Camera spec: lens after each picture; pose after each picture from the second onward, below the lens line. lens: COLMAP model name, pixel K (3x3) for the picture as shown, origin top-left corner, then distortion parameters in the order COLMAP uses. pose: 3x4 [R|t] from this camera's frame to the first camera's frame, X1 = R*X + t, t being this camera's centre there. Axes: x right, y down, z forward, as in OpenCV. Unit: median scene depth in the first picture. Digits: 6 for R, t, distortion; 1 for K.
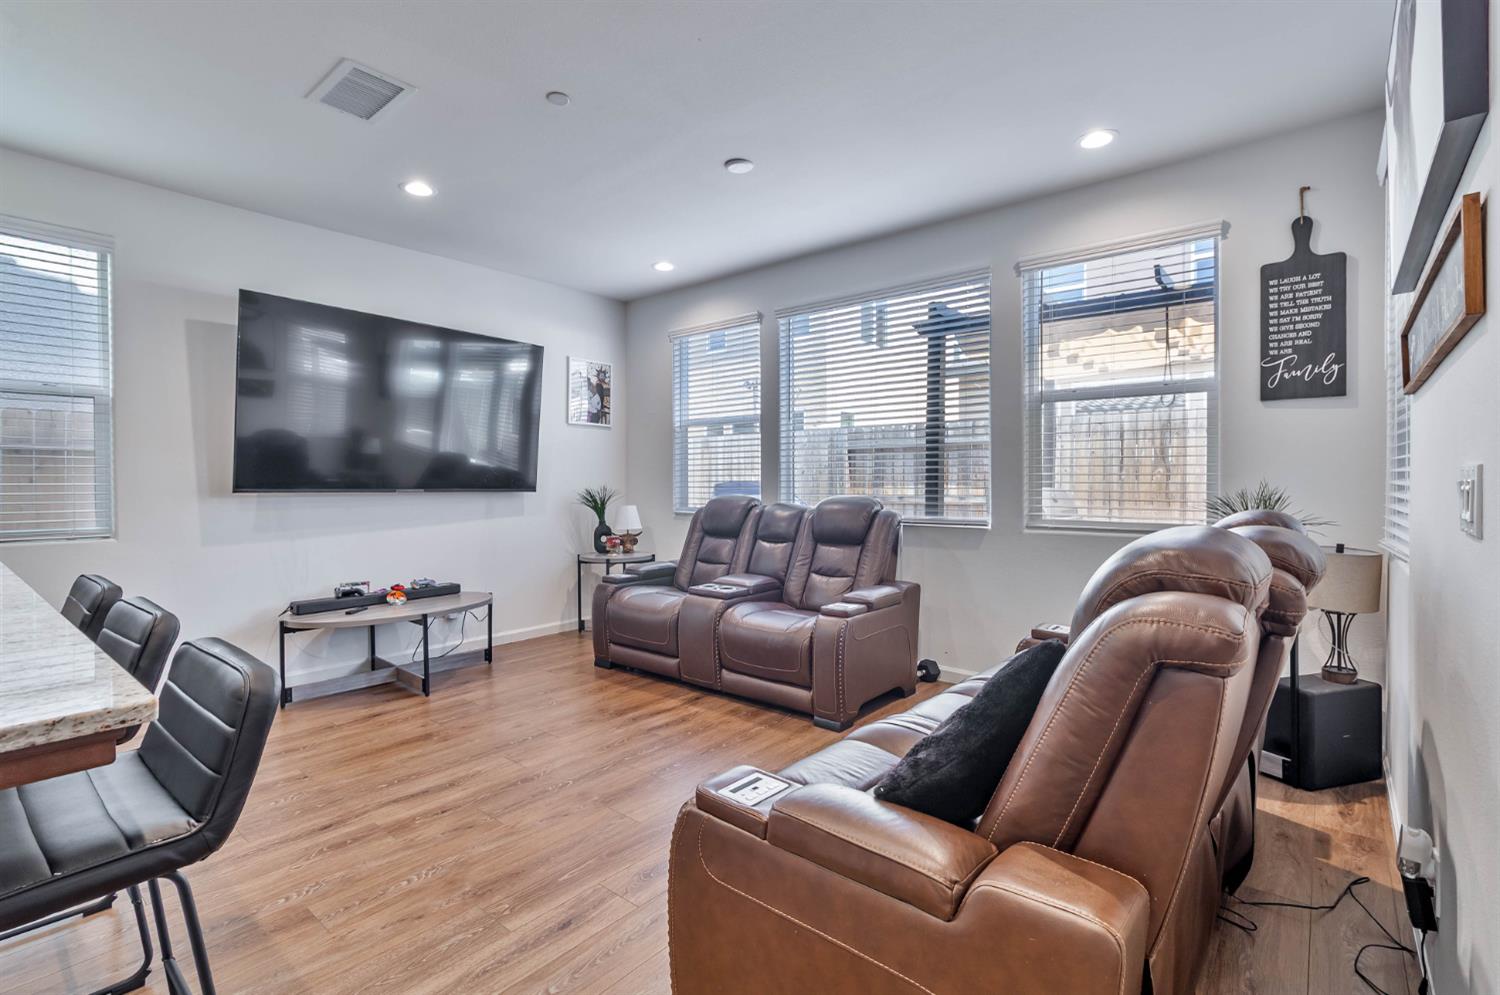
lens RADIAL K [[694.2, 0, 748.6], [0, 694.2, 487.2], [0, 0, 1]] dist [-0.002032, 0.001702]
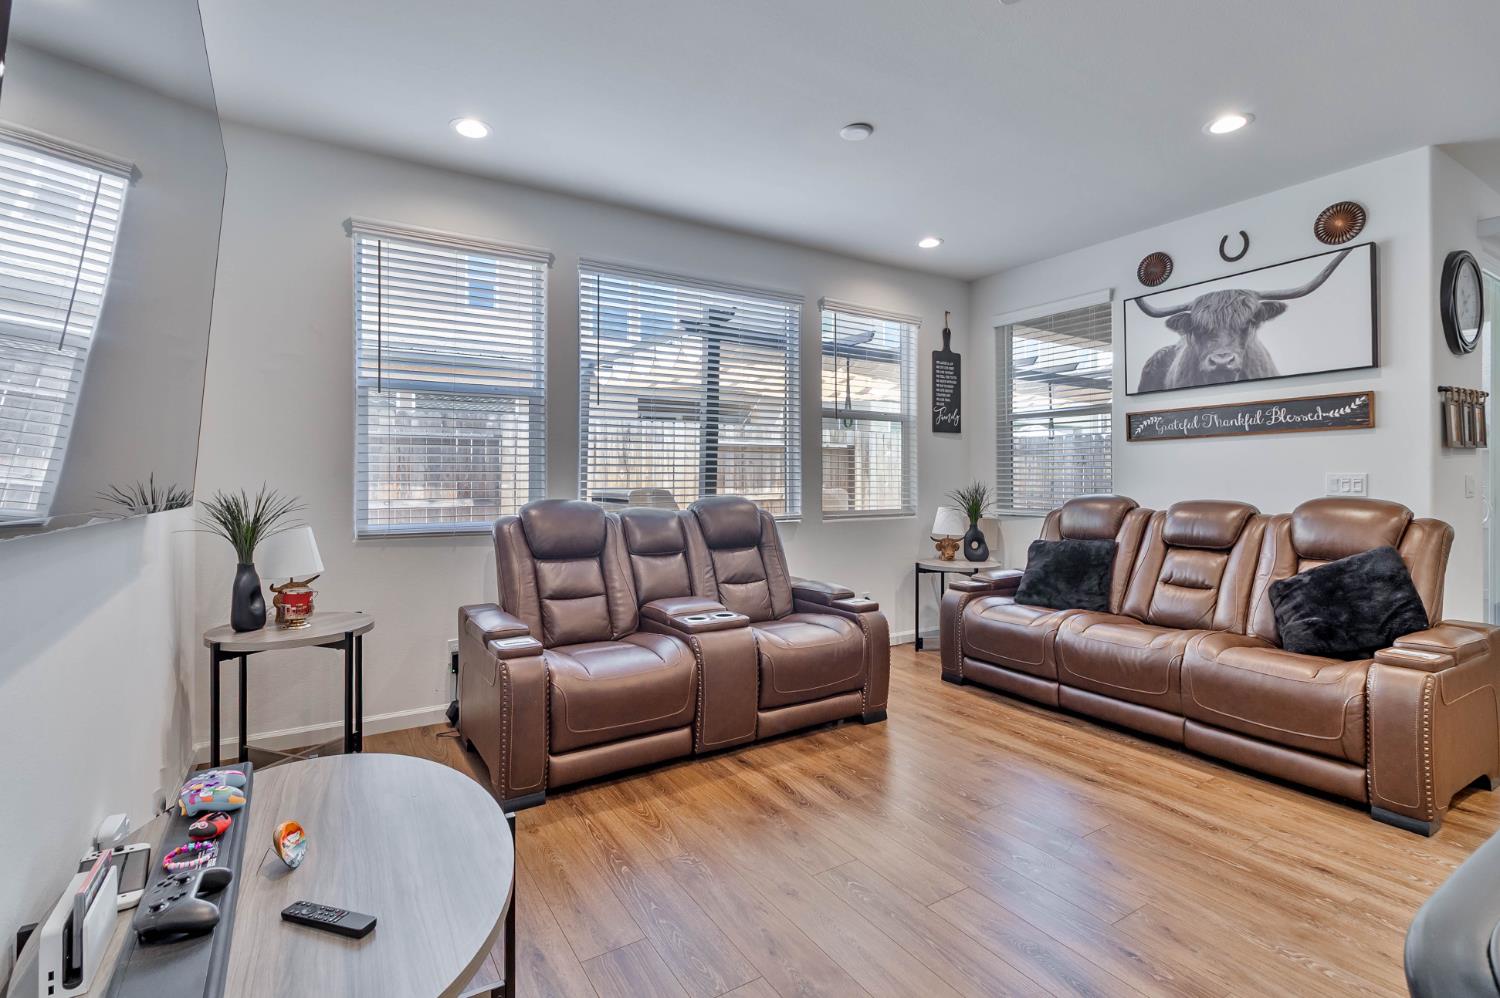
lens RADIAL K [[694.2, 0, 735.0], [0, 694.2, 479.6], [0, 0, 1]] dist [-0.002032, 0.001702]
pose [[0.316126, 0.001744, 0.948716, -0.678492], [0.010452, 0.999931, -0.005321, -0.004300], [-0.948660, 0.011598, 0.316086, 0.637352]]
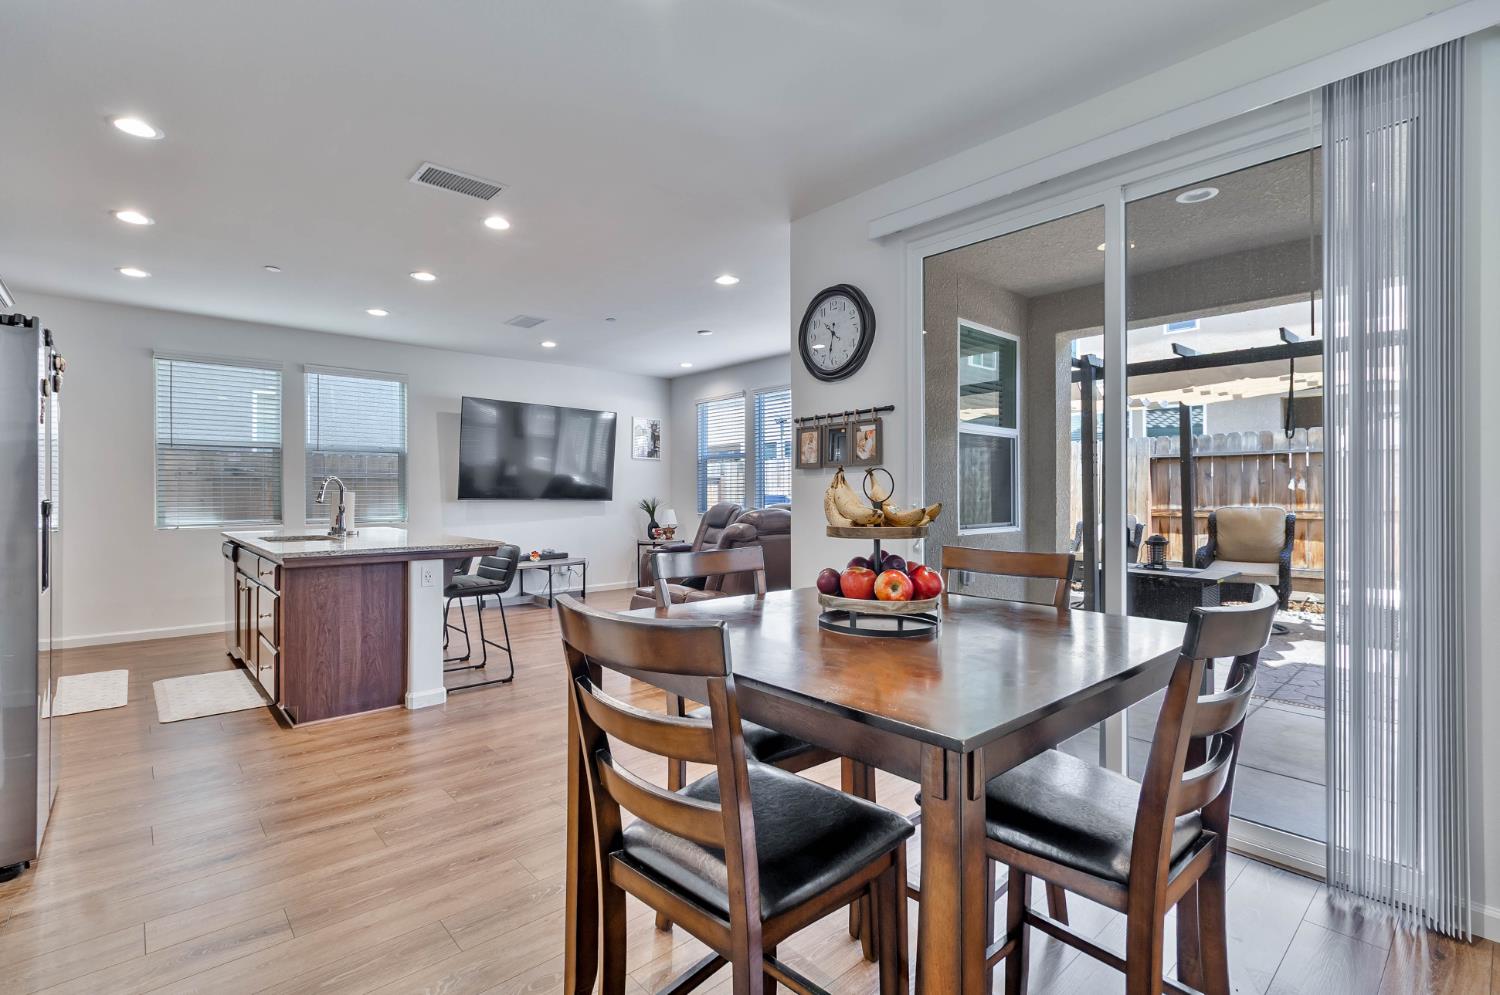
lens RADIAL K [[694.2, 0, 753.2], [0, 694.2, 494.8], [0, 0, 1]] dist [-0.002032, 0.001702]
pose [[0.990845, 0.003089, -0.134968, 0.283819], [-0.004094, 0.999966, -0.007169, 0.003509], [0.134941, 0.007656, 0.990824, -0.674600]]
